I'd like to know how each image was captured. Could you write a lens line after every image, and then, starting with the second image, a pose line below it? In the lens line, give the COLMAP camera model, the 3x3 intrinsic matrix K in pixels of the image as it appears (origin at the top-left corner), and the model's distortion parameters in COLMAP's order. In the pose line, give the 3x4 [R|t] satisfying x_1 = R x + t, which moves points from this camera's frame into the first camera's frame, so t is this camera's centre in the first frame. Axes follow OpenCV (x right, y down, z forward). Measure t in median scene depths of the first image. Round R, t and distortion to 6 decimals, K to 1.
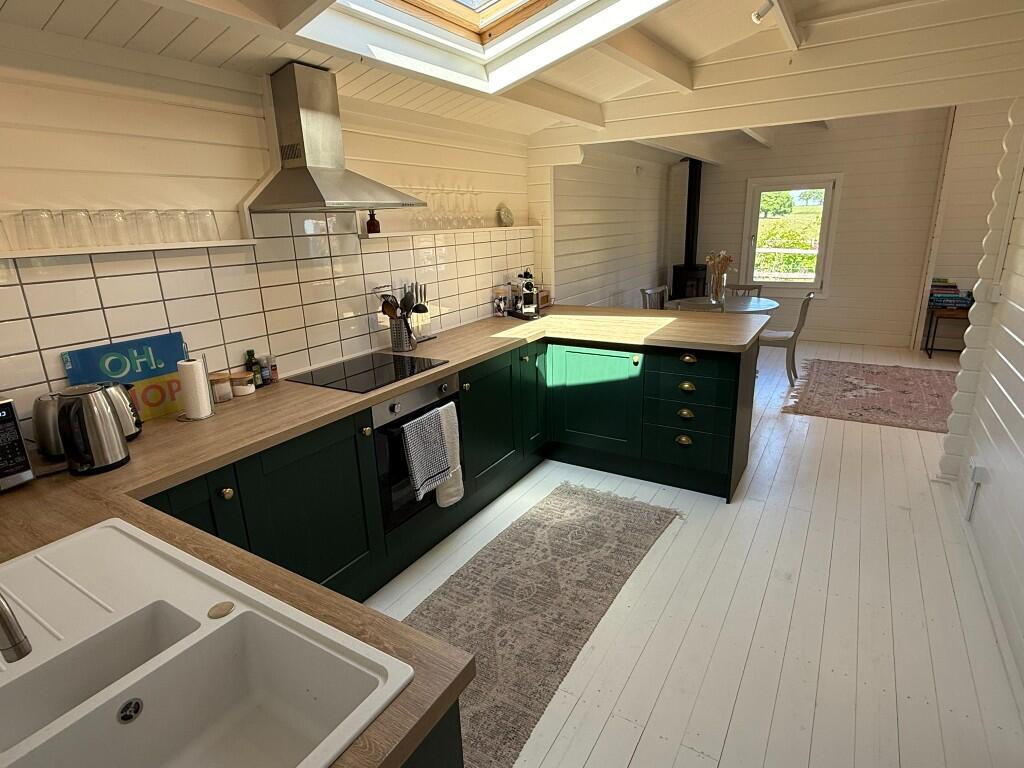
lens RADIAL K [[552.2, 0, 512.0], [0, 552.2, 384.0], [0, 0, 1]] dist [-0.004003, -0.000648]
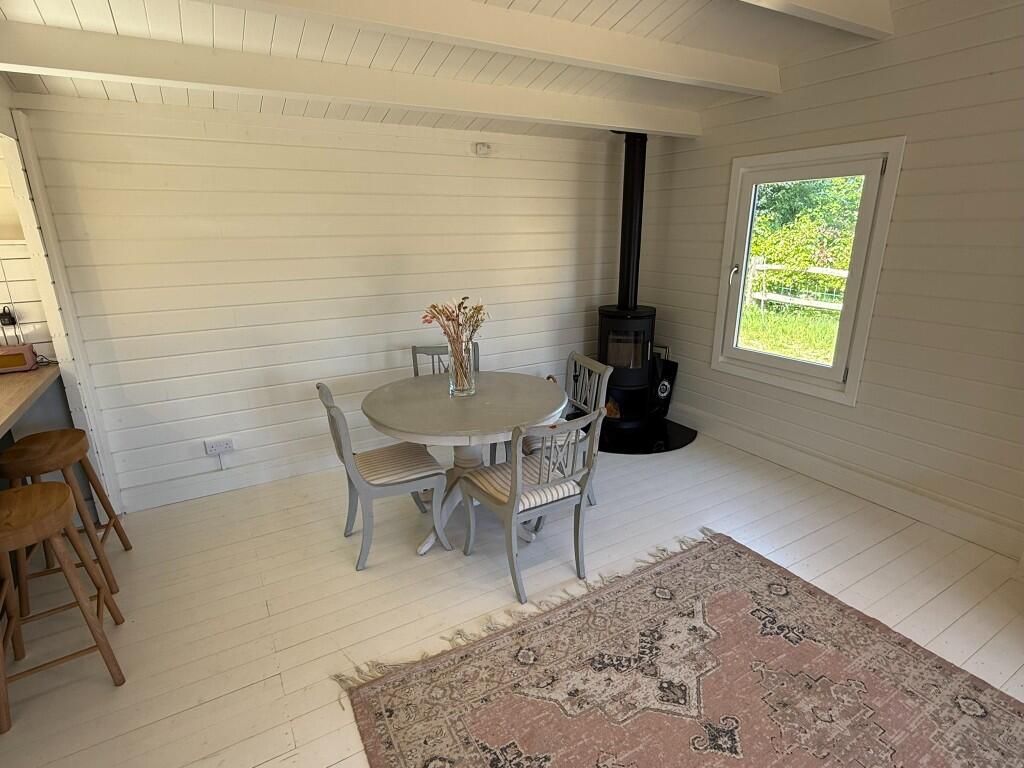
lens RADIAL K [[531.3, 0, 512.0], [0, 531.3, 384.0], [0, 0, 1]] dist [0.000461, 0.000184]
pose [[0.879431, 0.157874, -0.449085, 0.524334], [-0.150195, 0.987238, 0.052938, -0.155554], [0.451711, 0.020895, 0.891920, 0.458699]]
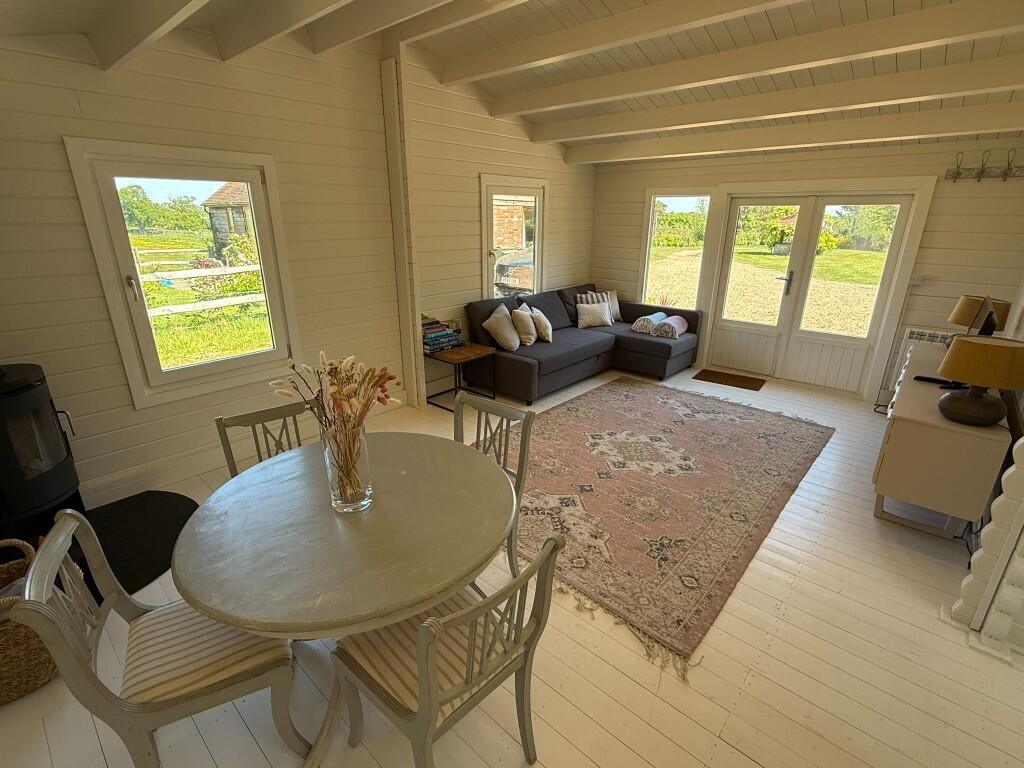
lens RADIAL K [[482.8, 0, 512.0], [0, 482.8, 384.0], [0, 0, 1]] dist [-0.005376, -0.000405]
pose [[0.172114, -0.289177, 0.941676, 0.110005], [0.266148, 0.934041, 0.238187, -0.209803], [-0.948442, 0.209630, 0.237725, 0.672296]]
